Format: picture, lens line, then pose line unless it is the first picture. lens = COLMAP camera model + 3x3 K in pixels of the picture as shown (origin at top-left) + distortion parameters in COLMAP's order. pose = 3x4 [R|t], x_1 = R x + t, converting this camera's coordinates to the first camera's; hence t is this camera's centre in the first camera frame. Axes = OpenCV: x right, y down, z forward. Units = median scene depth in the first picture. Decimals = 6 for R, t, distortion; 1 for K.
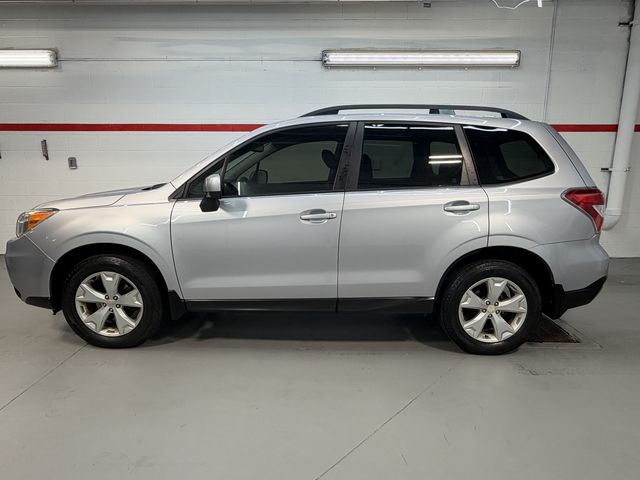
lens RADIAL K [[393.9, 0, 320.0], [0, 393.9, 240.0], [0, 0, 1]] dist [0.001597, 0.005667]
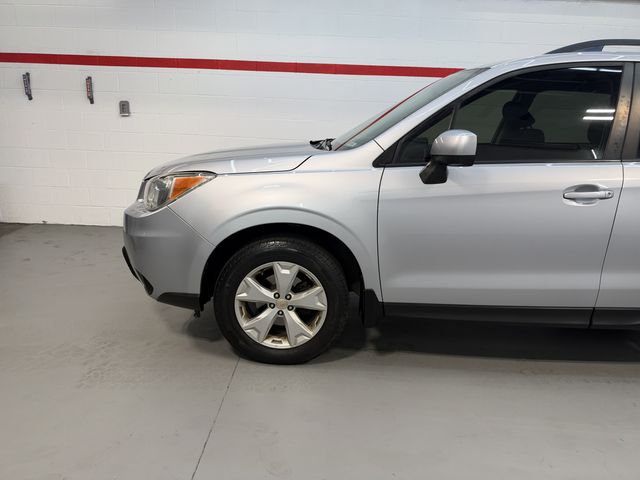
lens RADIAL K [[467.0, 0, 320.0], [0, 467.0, 240.0], [0, 0, 1]] dist [0.006064, -0.009721]
pose [[0.999475, 0.032176, 0.003846, -0.466155], [-0.032351, 0.997606, 0.061128, -0.013883], [-0.001870, -0.061220, 0.998123, 0.139095]]
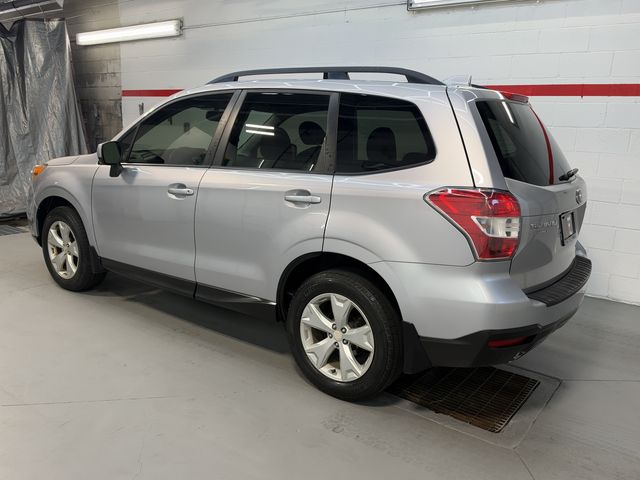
lens RADIAL K [[517.6, 0, 320.0], [0, 517.6, 240.0], [0, 0, 1]] dist [0.040818, 0.003344]
pose [[0.819791, 0.149919, -0.552690, 0.926864], [-0.144890, 0.988022, 0.053093, -0.055641], [0.554030, 0.036554, 0.831694, 0.140350]]
